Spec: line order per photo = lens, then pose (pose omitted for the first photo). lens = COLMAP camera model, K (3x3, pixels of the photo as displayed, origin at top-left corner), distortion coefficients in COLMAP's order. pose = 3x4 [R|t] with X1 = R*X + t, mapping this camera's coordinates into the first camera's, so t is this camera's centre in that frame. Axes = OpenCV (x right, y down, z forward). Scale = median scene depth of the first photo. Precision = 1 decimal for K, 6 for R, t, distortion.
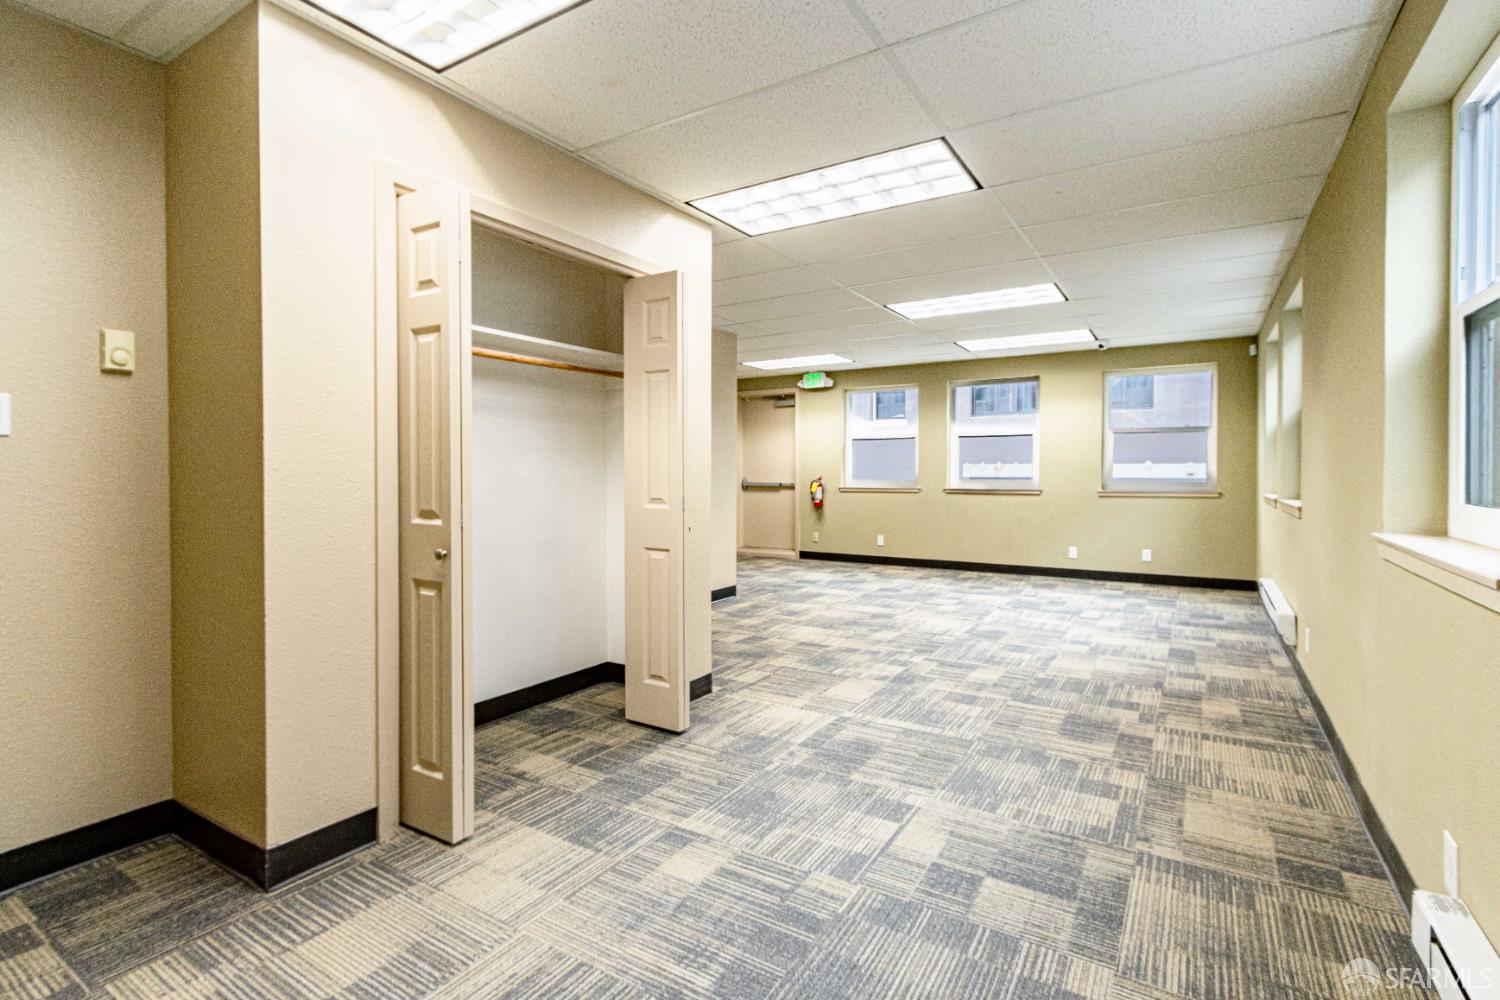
lens RADIAL K [[699.5, 0, 750.8], [0, 699.5, 488.0], [0, 0, 1]] dist [0.001662, -0.001418]
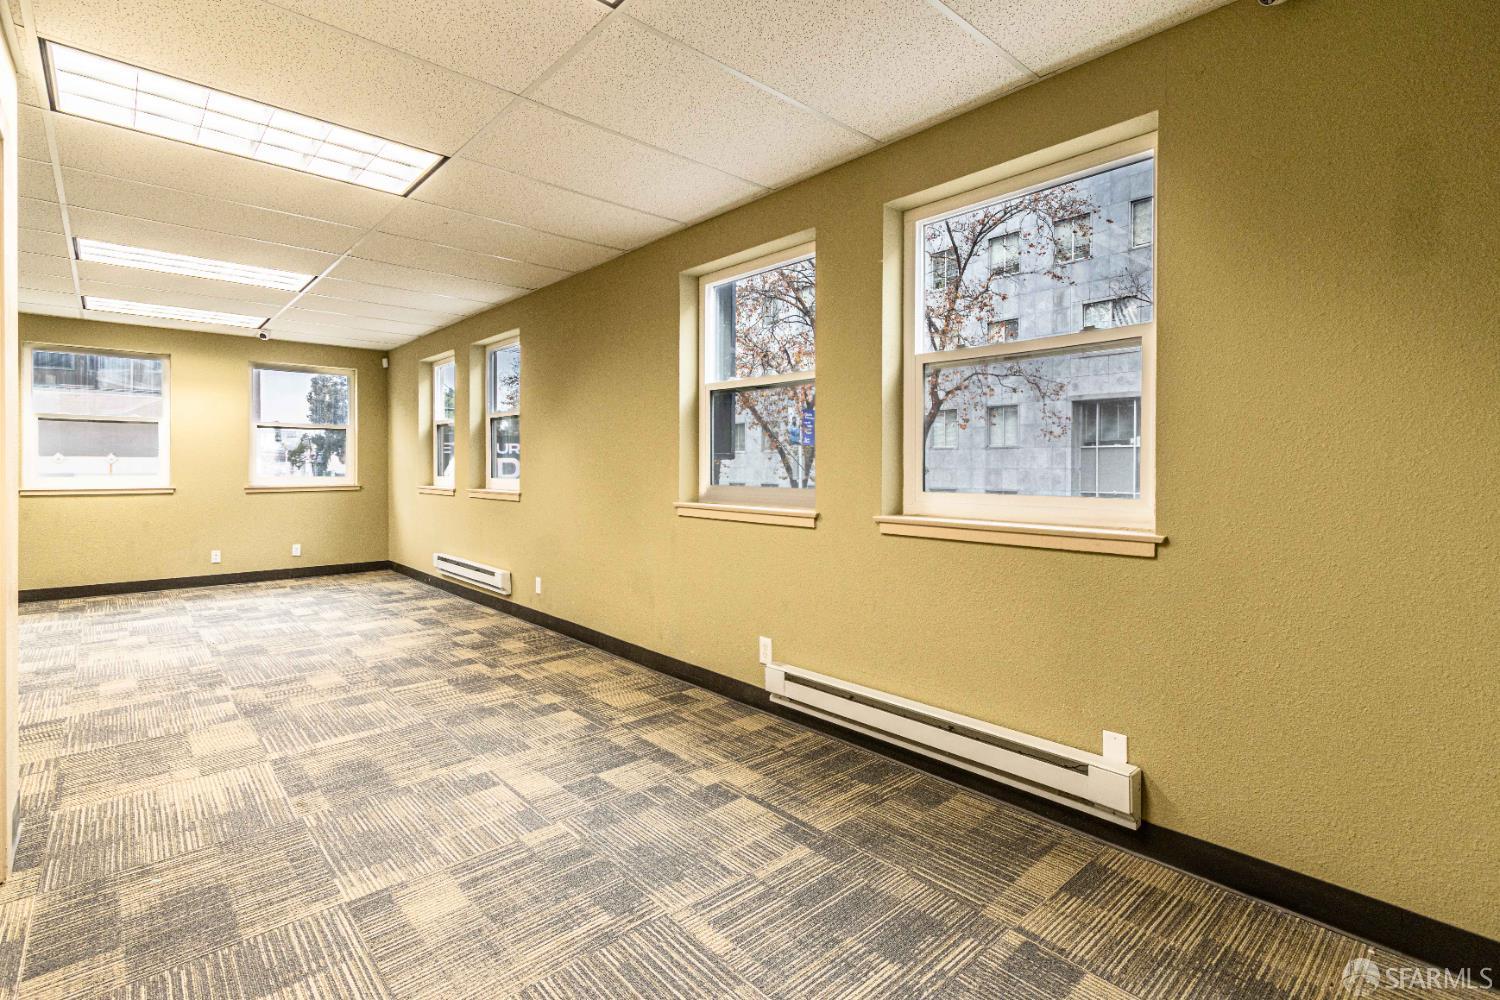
lens RADIAL K [[699.5, 0, 756.5], [0, 699.5, 466.1], [0, 0, 1]] dist [0.001662, -0.001418]
pose [[0.258013, 0.003379, 0.966136, -0.716441], [0.019766, 0.999766, -0.008775, -0.007305], [-0.965939, 0.021361, 0.257886, 0.295400]]
